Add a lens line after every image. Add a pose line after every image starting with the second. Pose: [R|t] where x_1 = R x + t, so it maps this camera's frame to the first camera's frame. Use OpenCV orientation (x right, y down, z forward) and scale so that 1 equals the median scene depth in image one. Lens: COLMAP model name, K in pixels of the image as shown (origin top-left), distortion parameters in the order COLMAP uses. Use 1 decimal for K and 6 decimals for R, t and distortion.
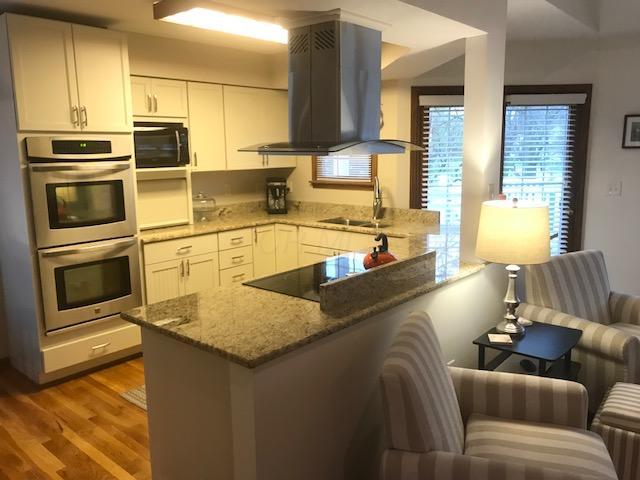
lens RADIAL K [[522.9, 0, 322.0], [0, 522.9, 235.8], [0, 0, 1]] dist [0.023616, -0.040215]
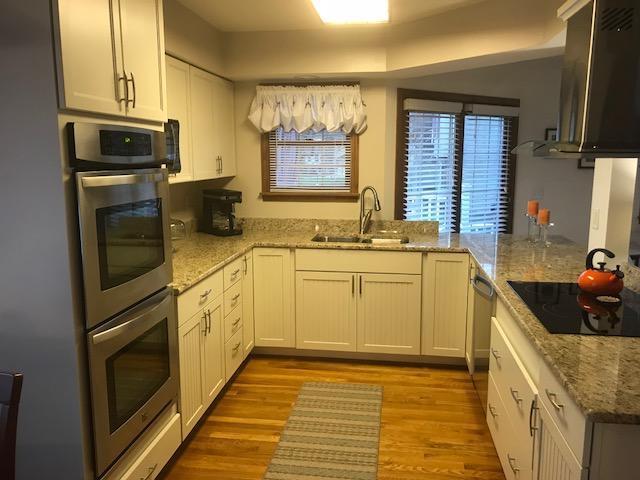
lens RADIAL K [[522.9, 0, 323.1], [0, 522.9, 234.1], [0, 0, 1]] dist [0.023616, -0.040215]
pose [[0.834521, -0.068446, 0.546708, -0.476102], [0.079545, 0.996826, 0.003379, -0.042601], [-0.545204, 0.040668, 0.837316, 0.315976]]
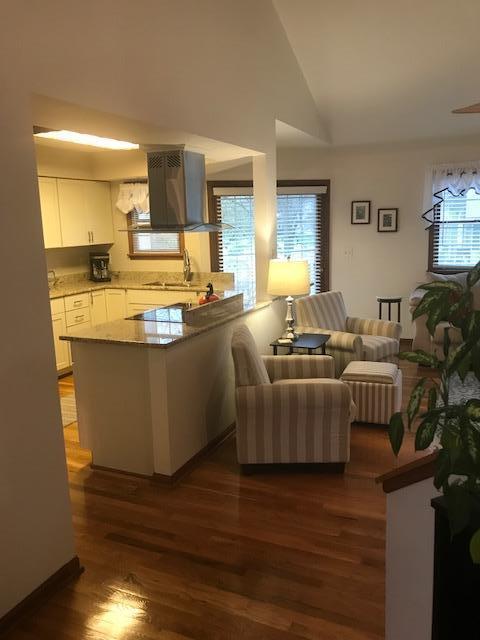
lens RADIAL K [[522.9, 0, 241.3], [0, 522.9, 318.6], [0, 0, 1]] dist [0.023616, -0.040215]
pose [[0.958593, -0.065760, 0.277082, -0.143221], [0.063123, 0.997835, 0.018436, 0.049084], [-0.277694, -0.000183, 0.960670, -0.318687]]
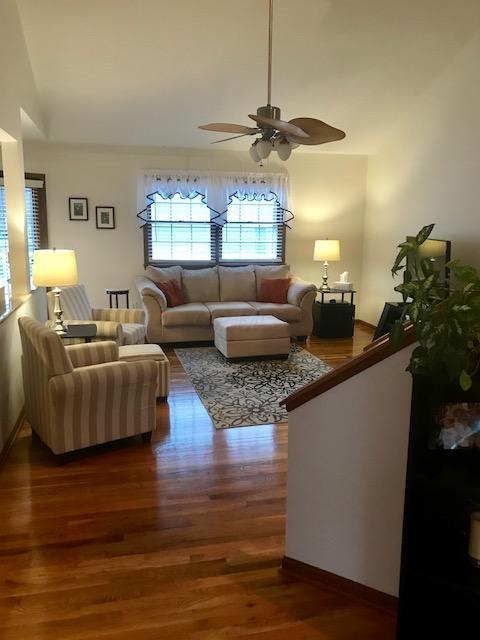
lens RADIAL K [[522.9, 0, 239.8], [0, 522.9, 316.4], [0, 0, 1]] dist [0.023616, -0.040215]
pose [[0.589891, -0.125631, 0.797650, -0.365479], [0.116675, 0.990718, 0.069754, 0.055313], [-0.799009, 0.051919, 0.599074, -0.257544]]
